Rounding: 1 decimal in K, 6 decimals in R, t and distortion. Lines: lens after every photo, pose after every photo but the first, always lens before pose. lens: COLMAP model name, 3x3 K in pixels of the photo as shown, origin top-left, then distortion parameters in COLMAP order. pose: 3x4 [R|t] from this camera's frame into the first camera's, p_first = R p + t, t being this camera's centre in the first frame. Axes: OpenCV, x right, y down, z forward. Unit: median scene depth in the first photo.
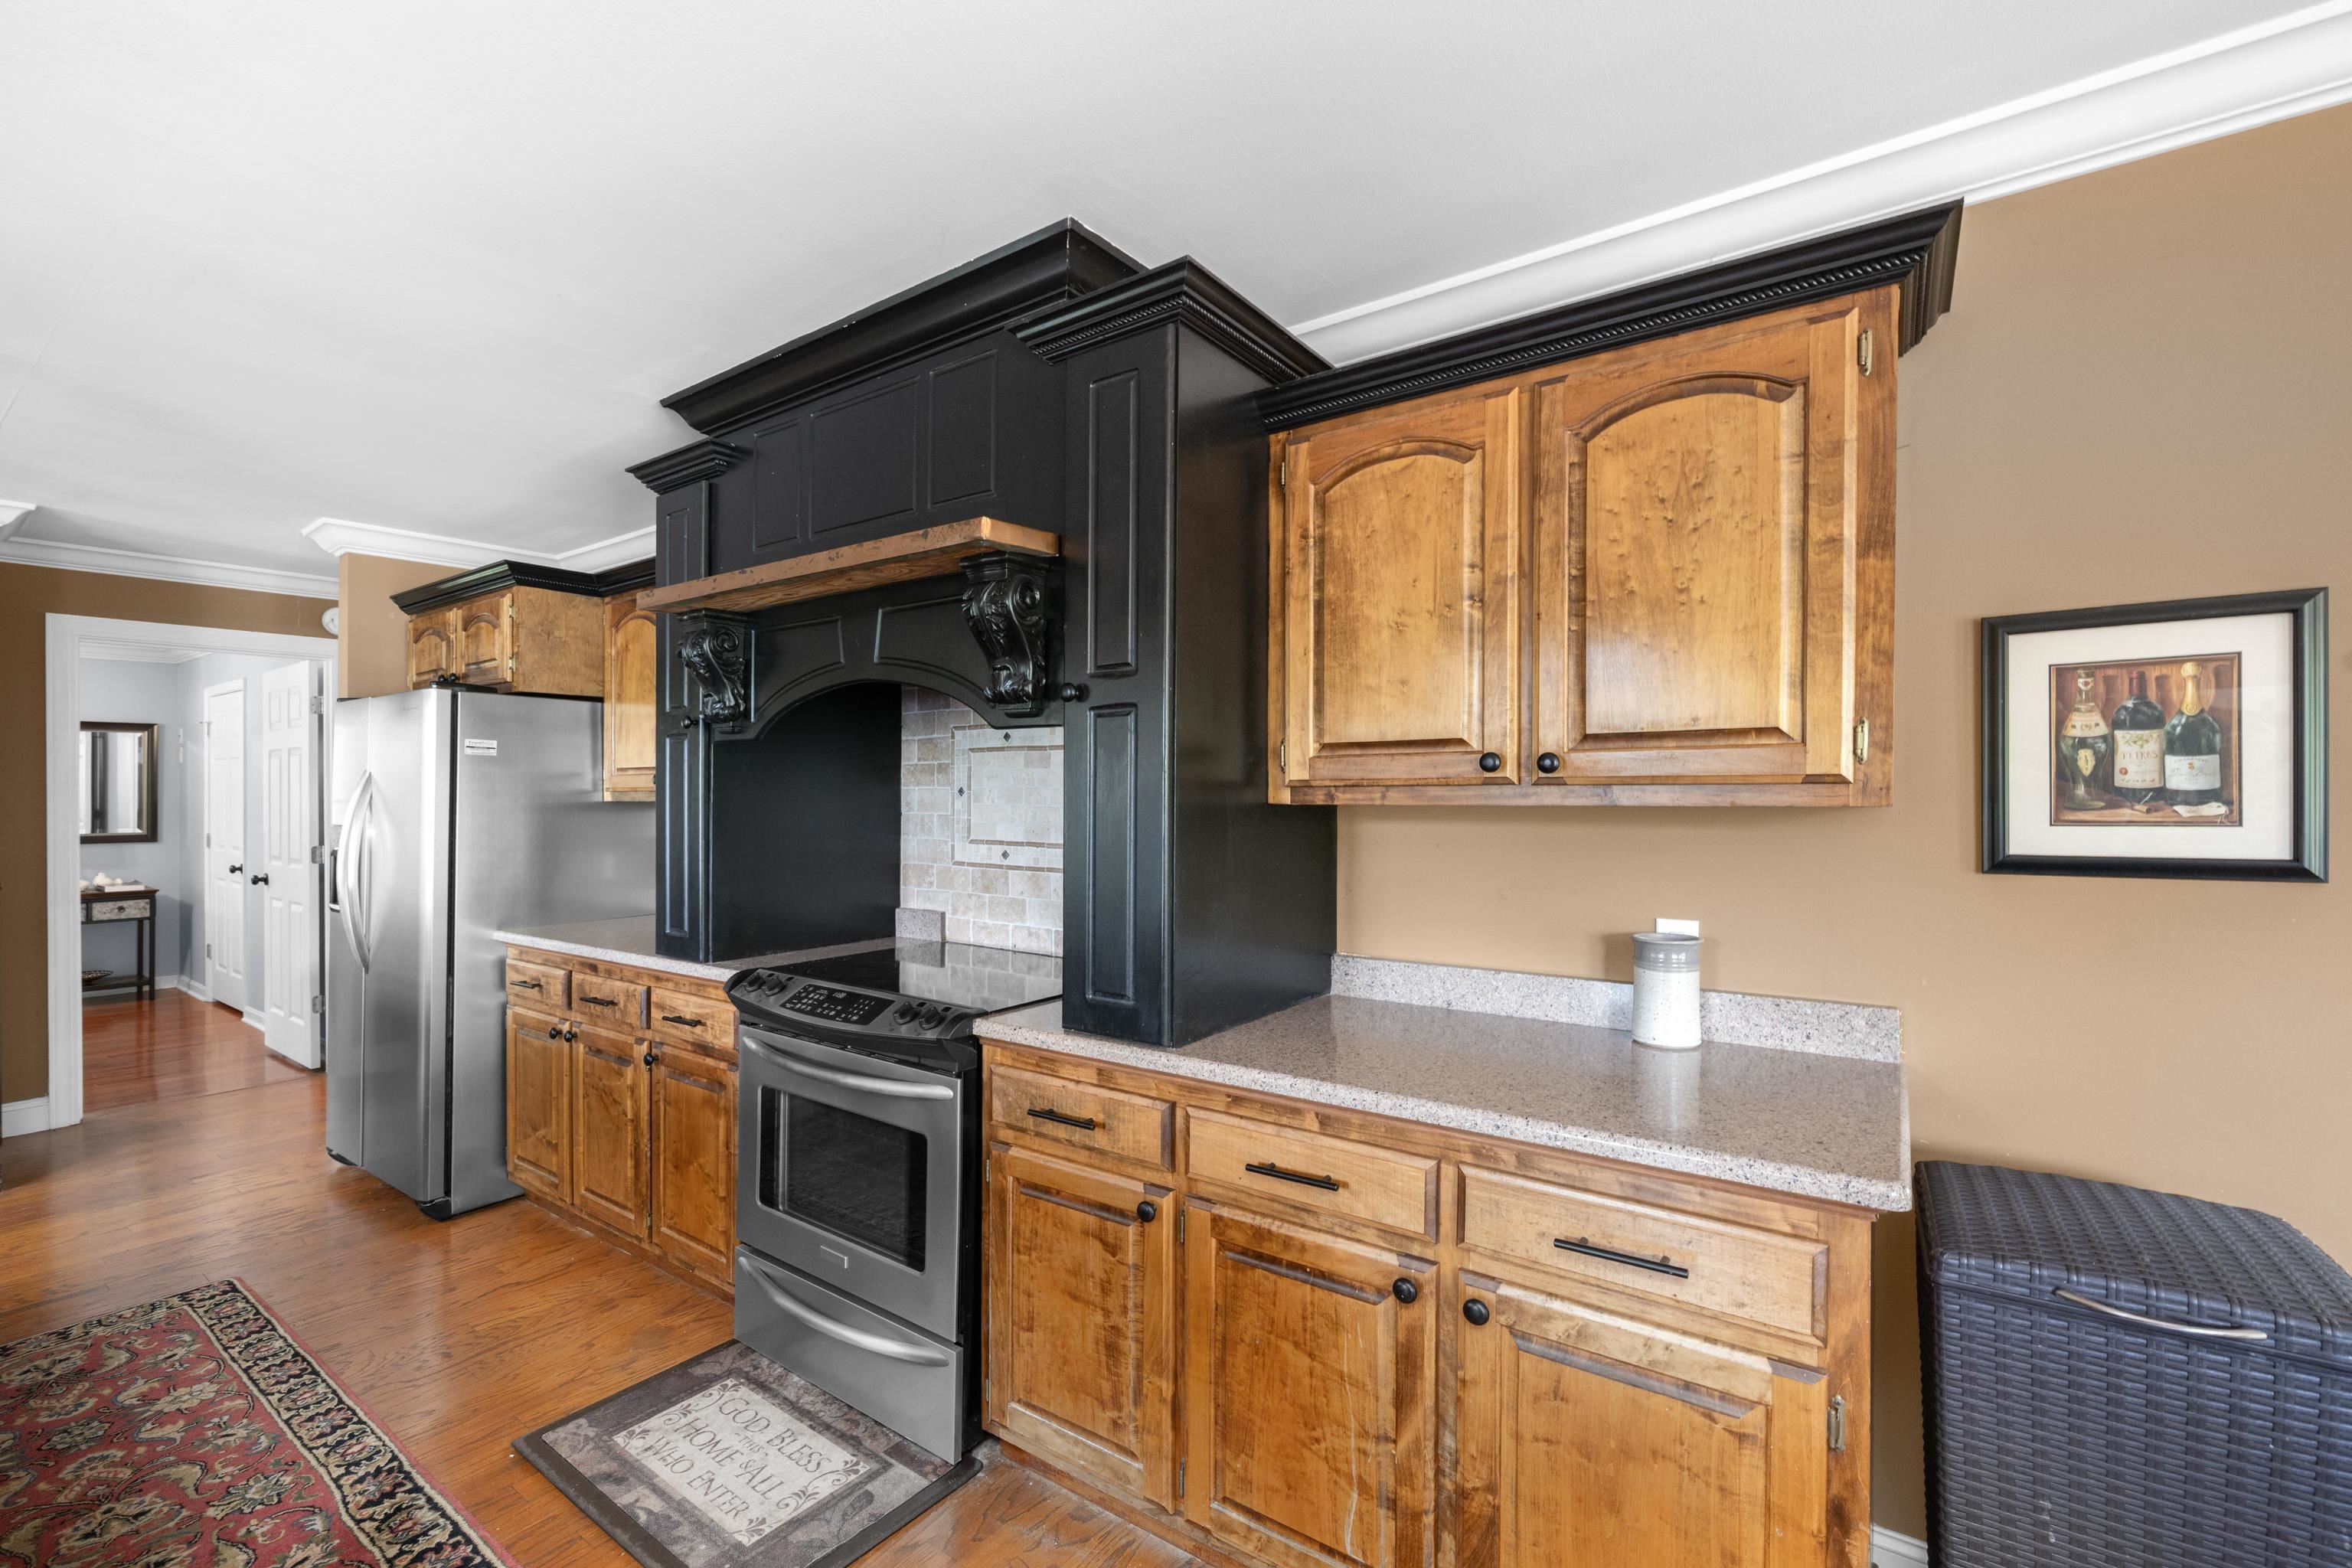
lens RADIAL K [[1010.0, 0, 1079.8], [0, 1010.0, 803.8], [0, 0, 1]] dist [-0.009621, 0.000589]
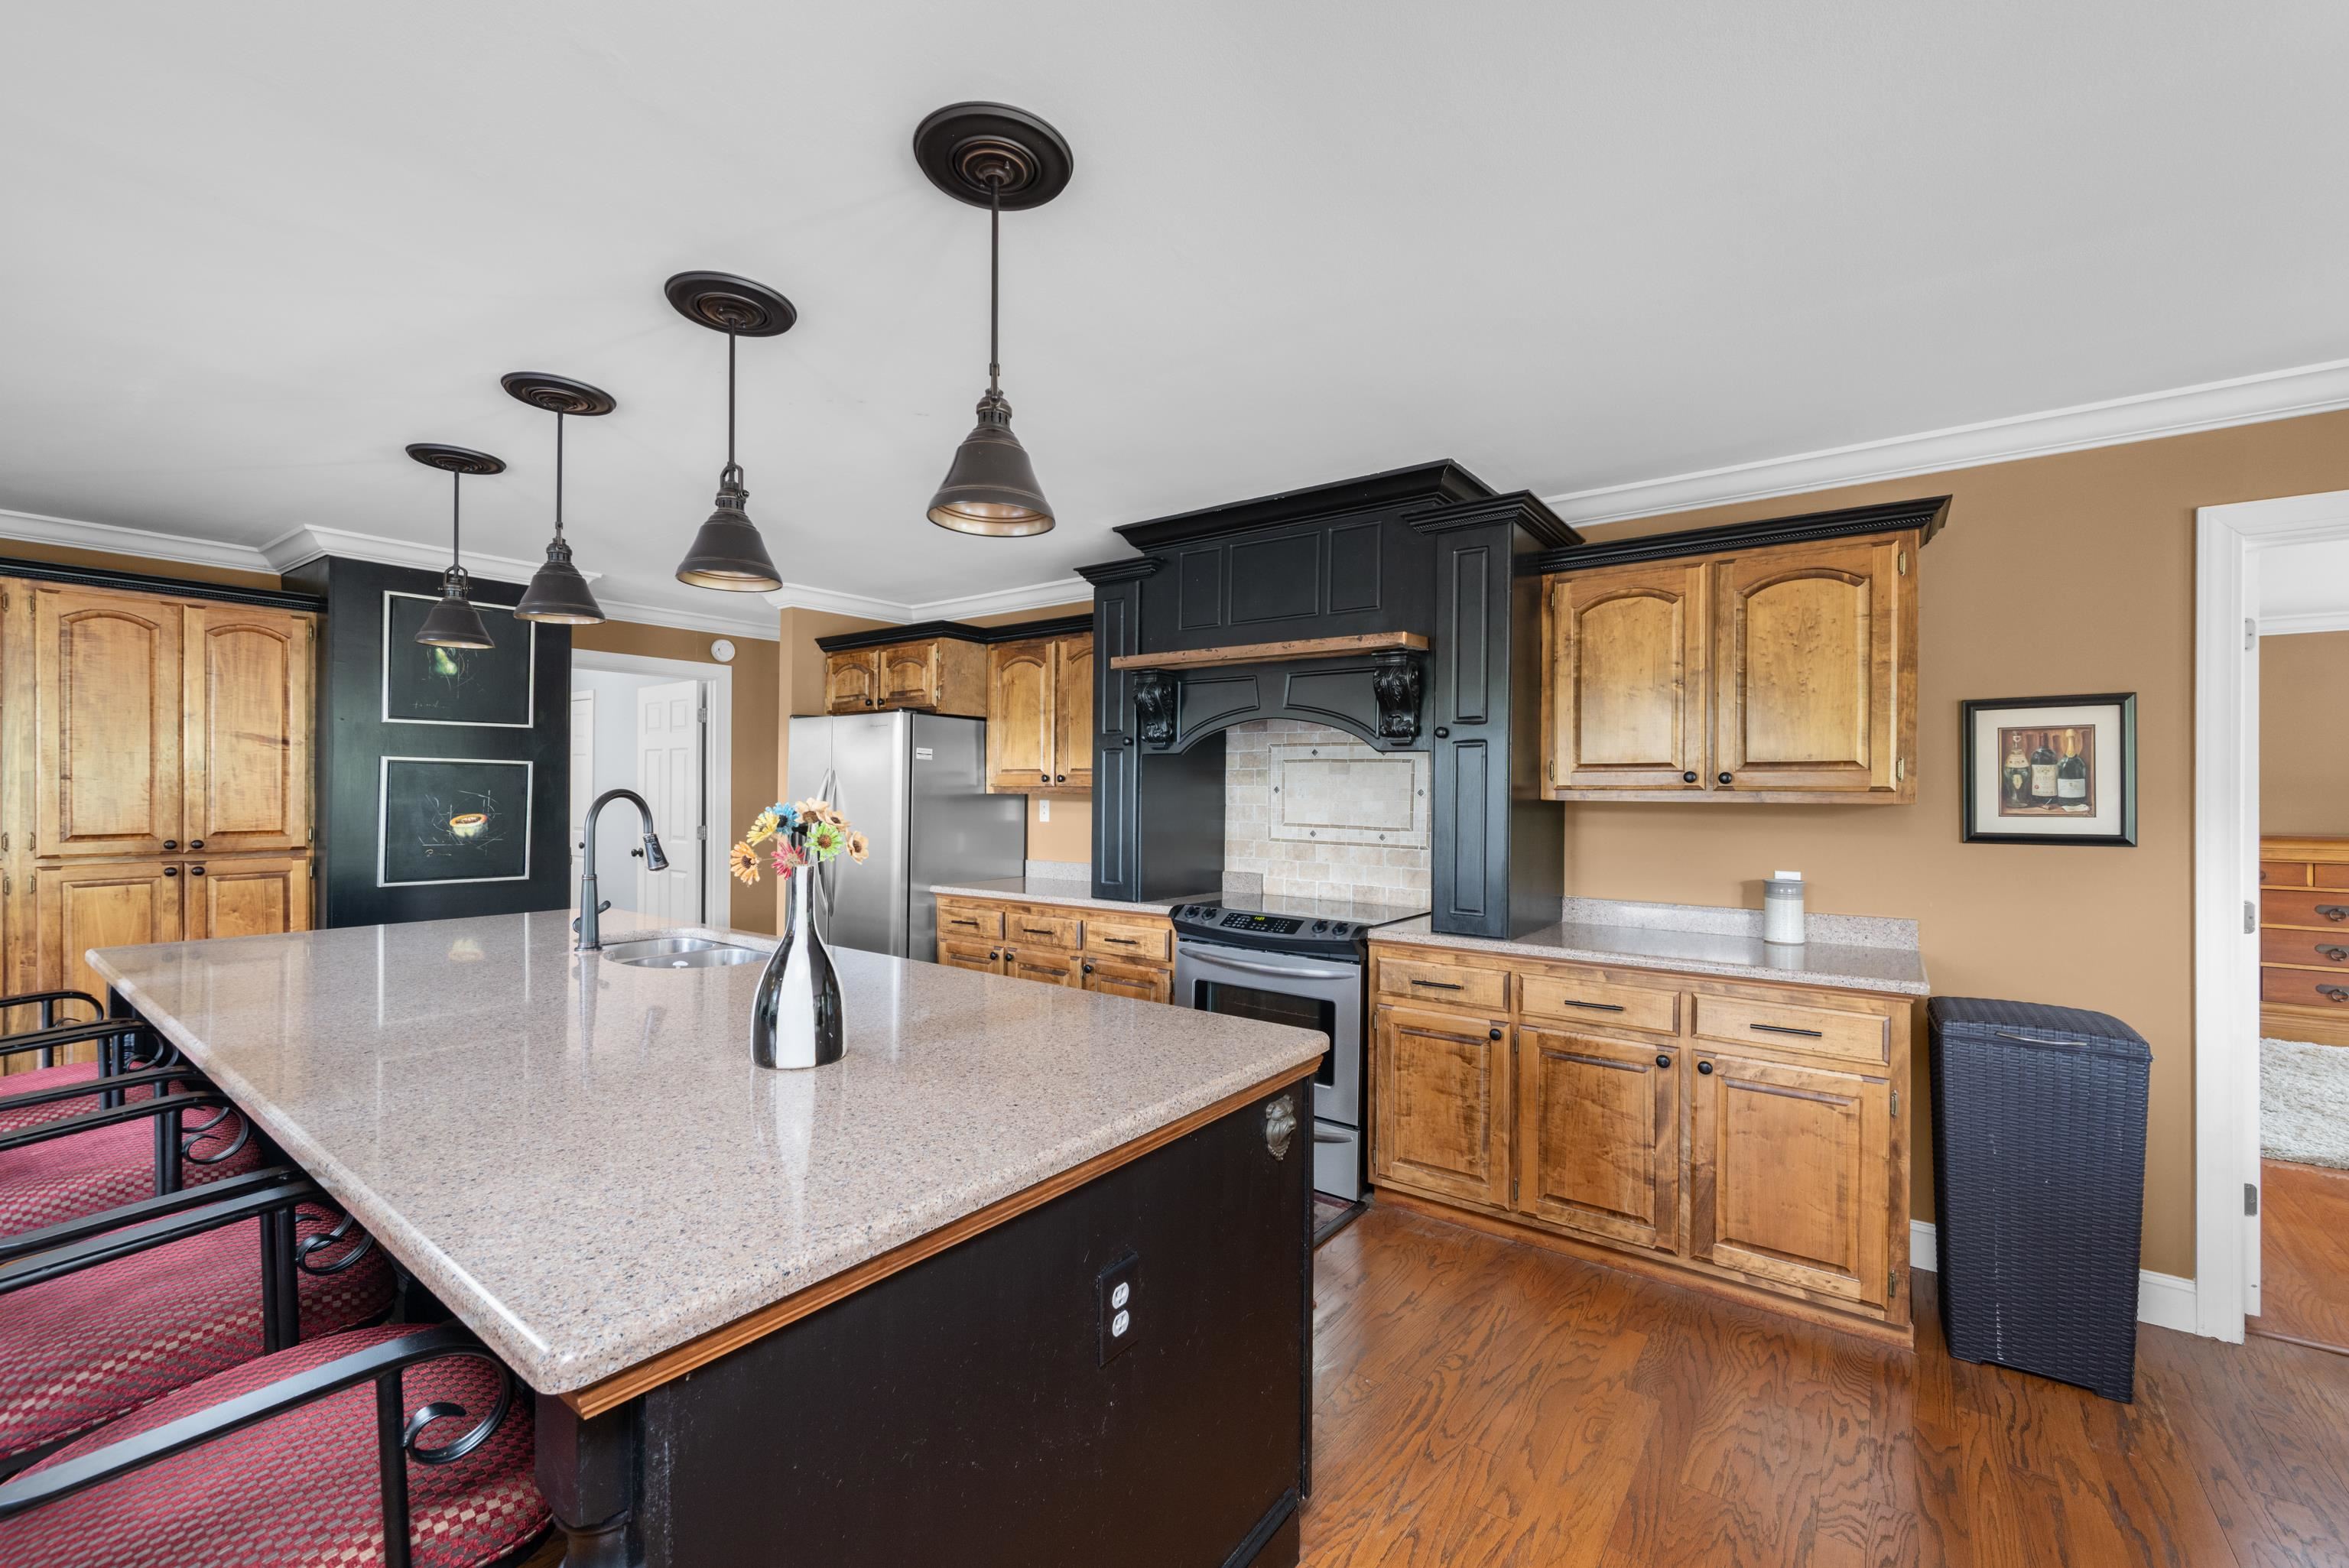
lens RADIAL K [[977.1, 0, 1150.2], [0, 977.1, 783.2], [0, 0, 1]] dist [-0.012647, -0.000394]
pose [[0.999478, 0.012190, 0.029930, -0.570146], [-0.011636, 0.999759, -0.018611, 0.011365], [-0.030150, 0.018253, 0.999379, -0.647685]]
